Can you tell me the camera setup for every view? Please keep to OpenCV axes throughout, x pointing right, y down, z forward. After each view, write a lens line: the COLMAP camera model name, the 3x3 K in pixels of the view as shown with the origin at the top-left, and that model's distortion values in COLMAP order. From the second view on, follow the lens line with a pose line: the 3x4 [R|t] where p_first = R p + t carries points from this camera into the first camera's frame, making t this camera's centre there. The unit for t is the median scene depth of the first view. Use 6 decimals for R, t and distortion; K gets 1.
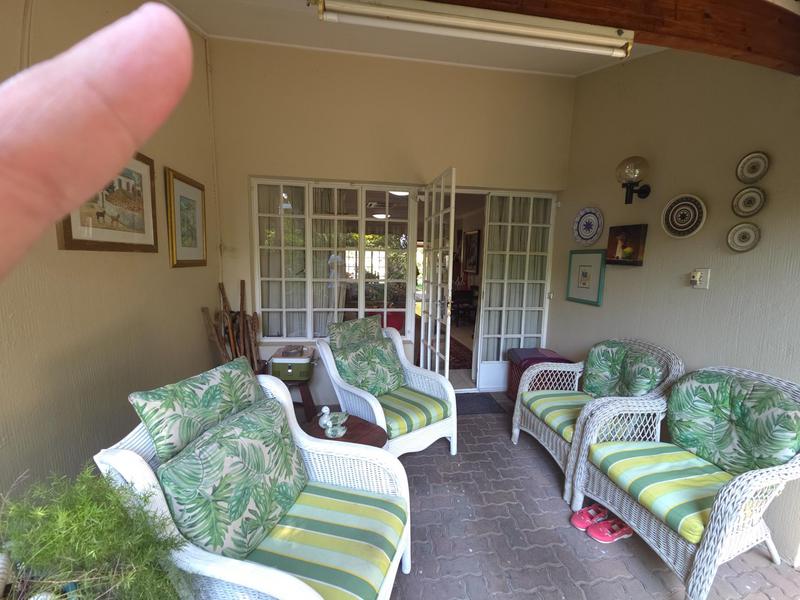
lens RADIAL K [[323.3, 0, 401.3], [0, 323.3, 299.2], [0, 0, 1]] dist [0.002096, -0.003734]
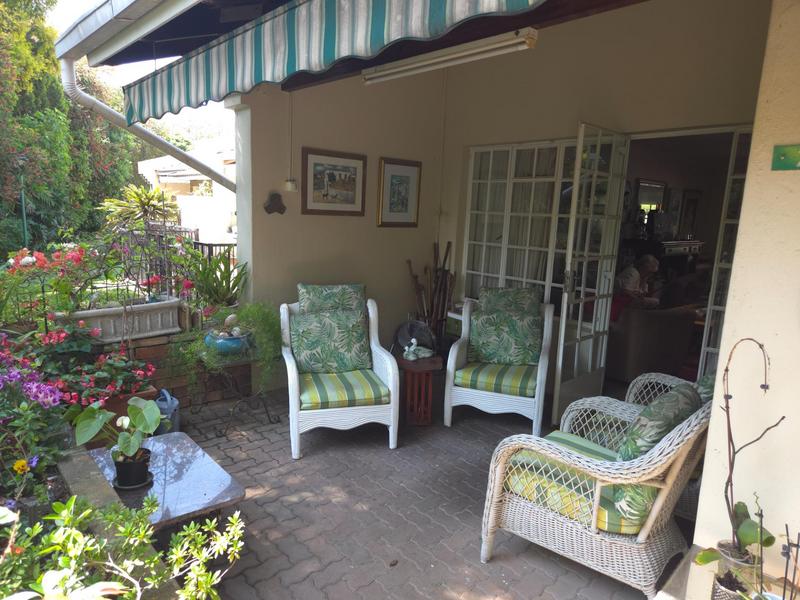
lens RADIAL K [[531.8, 0, 400.9], [0, 531.8, 299.3], [0, 0, 1]] dist [0.048631, -0.008388]
pose [[0.552304, 0.146184, -0.820726, 1.251431], [-0.132909, 0.987353, 0.086422, 0.001082], [0.822980, 0.061350, 0.564748, -0.214830]]
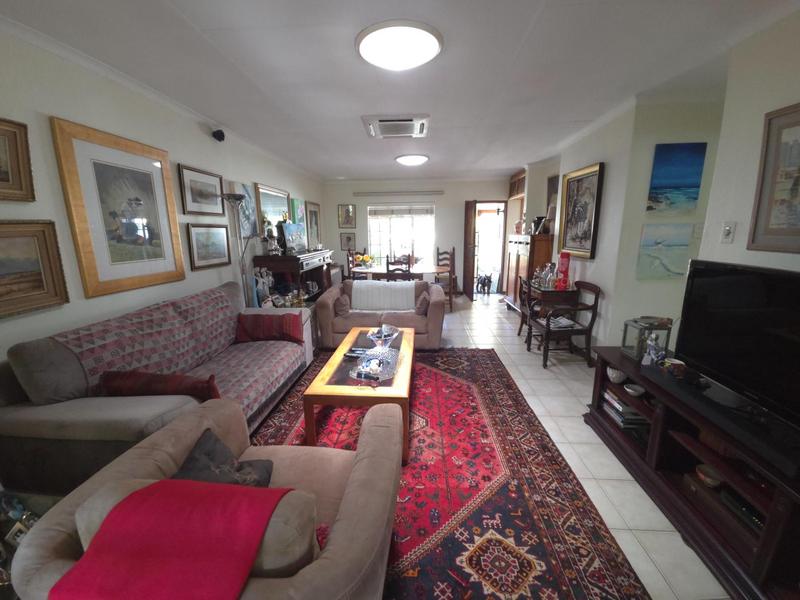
lens RADIAL K [[323.3, 0, 399.8], [0, 323.3, 297.4], [0, 0, 1]] dist [0.002096, -0.003734]
pose [[0.976029, 0.008137, -0.217490, 0.190948], [0.010697, 0.996300, 0.085281, -0.215081], [0.217379, -0.085563, 0.972330, 1.523105]]
